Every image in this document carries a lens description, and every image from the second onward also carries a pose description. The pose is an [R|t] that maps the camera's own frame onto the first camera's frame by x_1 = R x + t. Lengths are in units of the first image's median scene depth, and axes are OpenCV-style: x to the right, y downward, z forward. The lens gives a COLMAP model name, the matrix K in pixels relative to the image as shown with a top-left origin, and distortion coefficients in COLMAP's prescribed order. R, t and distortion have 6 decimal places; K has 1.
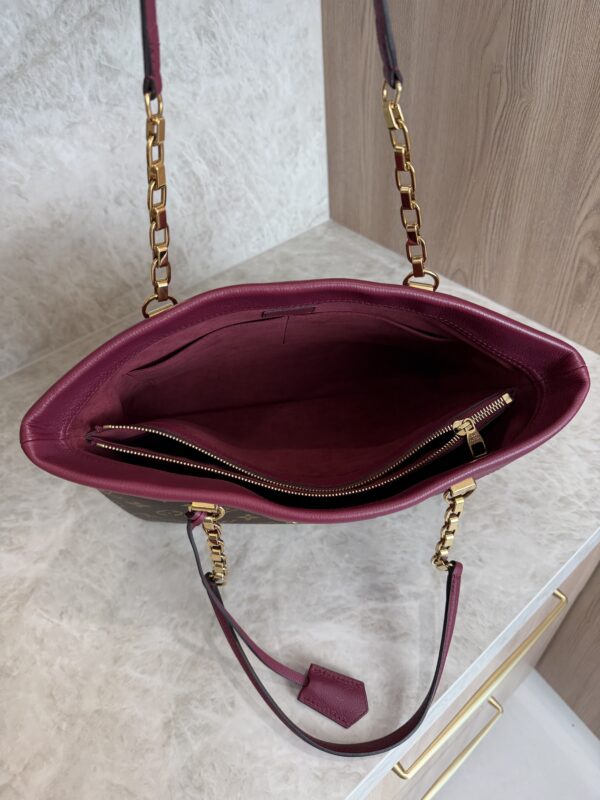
lens RADIAL K [[583.8, 0, 304.1], [0, 583.8, 402.2], [0, 0, 1]] dist [0.003599, -0.027468]
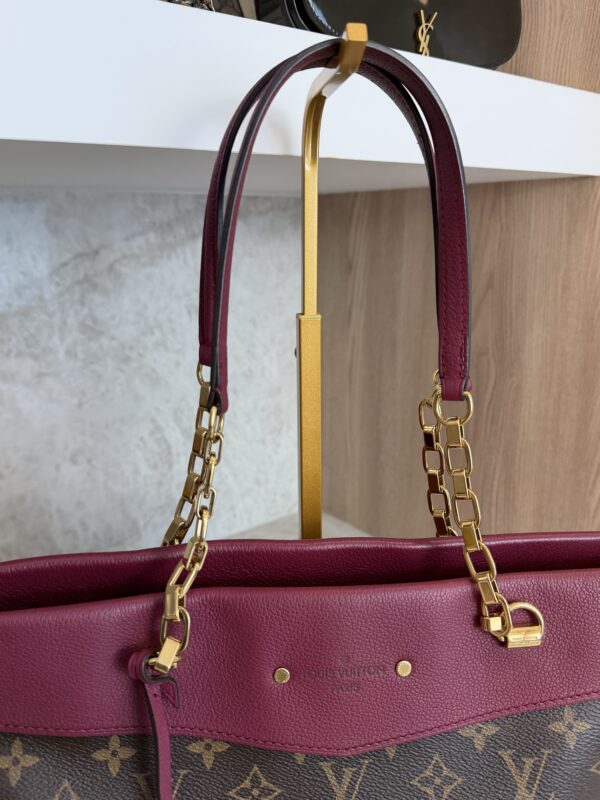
lens RADIAL K [[656.6, 0, 300.0], [0, 656.6, 400.0], [0, 0, 1]] dist [0.122751, -0.266238]
pose [[0.998233, 0.059421, -0.000761, 0.022772], [-0.051761, 0.863109, -0.502358, 0.074302], [-0.029194, 0.501510, 0.864659, 0.068323]]
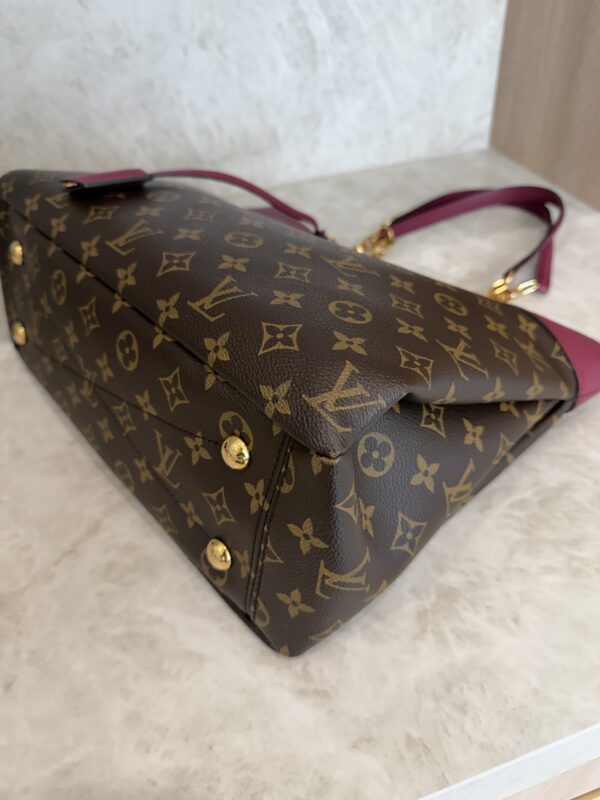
lens RADIAL K [[594.3, 0, 300.0], [0, 594.3, 400.0], [0, 0, 1]] dist [-0.040827, 0.006746]
pose [[0.924718, 0.258465, -0.279452, 0.165728], [-0.268491, 0.963279, 0.002491, 0.096655], [0.269834, 0.072727, 0.960157, 0.313900]]
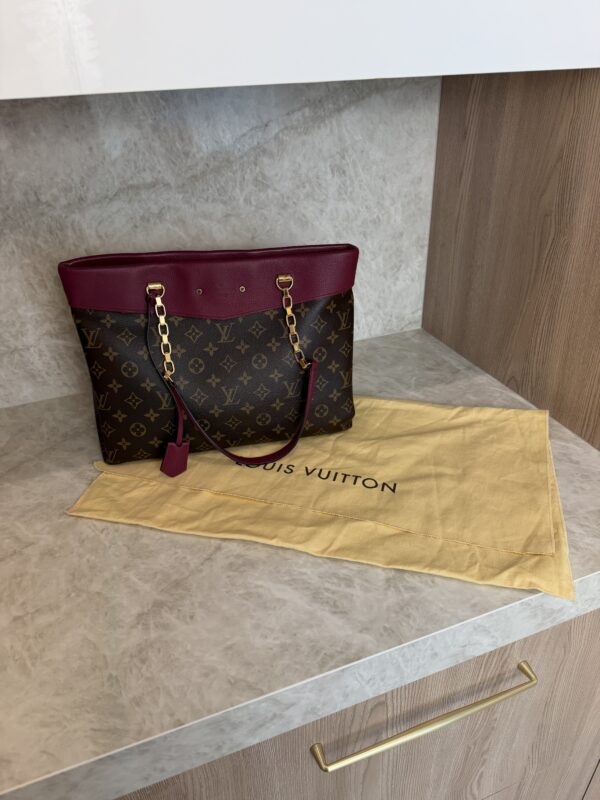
lens RADIAL K [[571.6, 0, 300.0], [0, 571.6, 400.0], [0, 0, 1]] dist [0.118859, -0.260114]
pose [[0.941272, 0.199924, -0.272099, 0.225304], [-0.259309, 0.944152, -0.203314, 0.177778], [0.216255, 0.261932, 0.940545, -0.160397]]
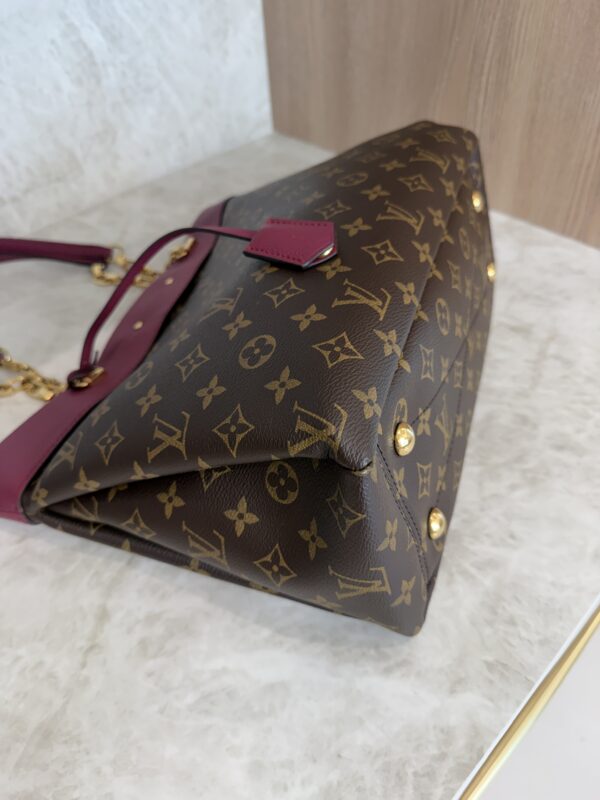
lens RADIAL K [[594.3, 0, 300.0], [0, 594.3, 400.0], [0, 0, 1]] dist [-0.040827, 0.006746]
pose [[0.997613, -0.037747, 0.057830, 0.028838], [0.038483, 0.999191, -0.011666, 0.091016], [-0.057343, 0.013864, 0.998258, 0.278871]]
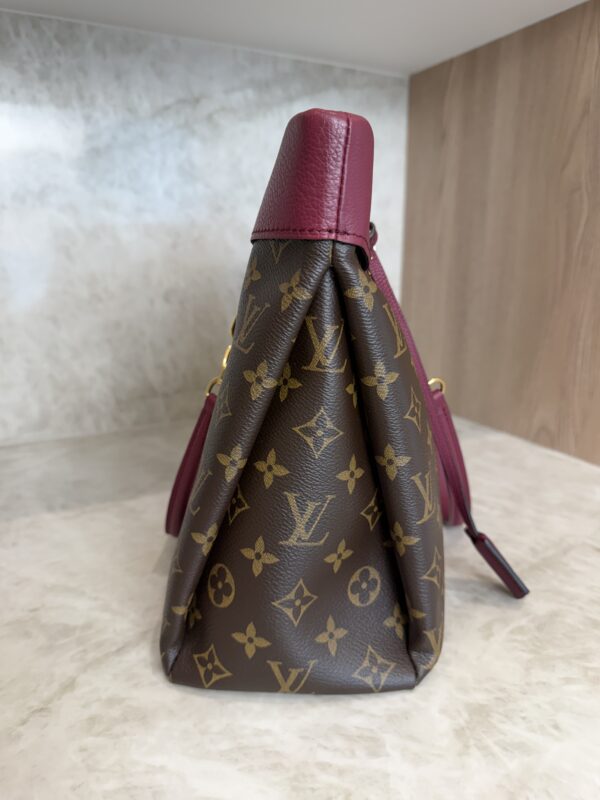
lens RADIAL K [[592.2, 0, 301.8], [0, 592.2, 399.9], [0, 0, 1]] dist [-0.032165, 0.006302]
pose [[0.972918, 0.118331, -0.198566, 0.117786], [-0.204118, 0.842937, -0.497788, 0.251124], [0.108475, 0.524837, 0.844262, 0.305351]]
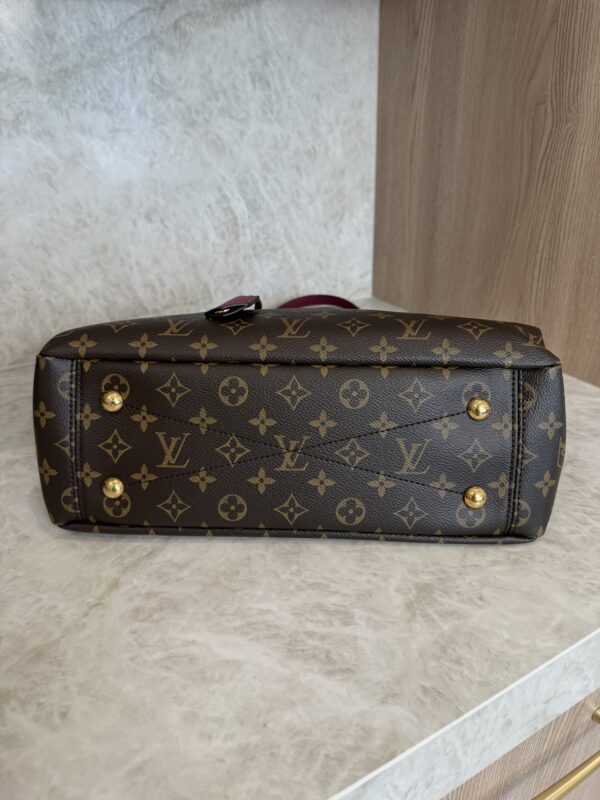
lens RADIAL K [[583.7, 0, 300.0], [0, 583.7, 400.0], [0, 0, 1]] dist [0.003005, -0.033731]
pose [[0.981819, 0.117590, -0.149009, 0.128291], [-0.158530, 0.939720, -0.302978, 0.223849], [0.104400, 0.321092, 0.941276, 0.195610]]
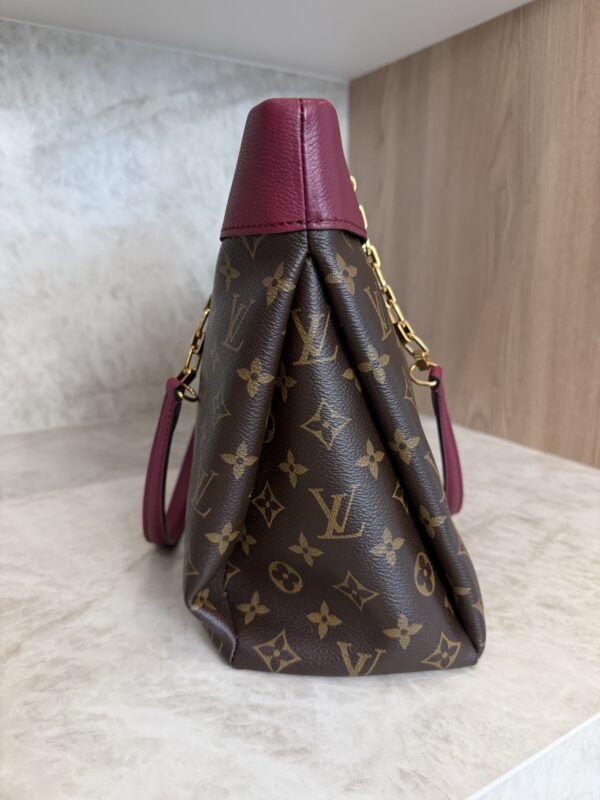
lens RADIAL K [[593.1, 0, 296.5], [0, 593.1, 400.1], [0, 0, 1]] dist [-0.037666, 0.013913]
pose [[0.985117, 0.099414, -0.140217, 0.146977], [-0.158588, 0.840299, -0.518409, 0.285301], [0.066287, 0.532931, 0.843558, 0.294503]]
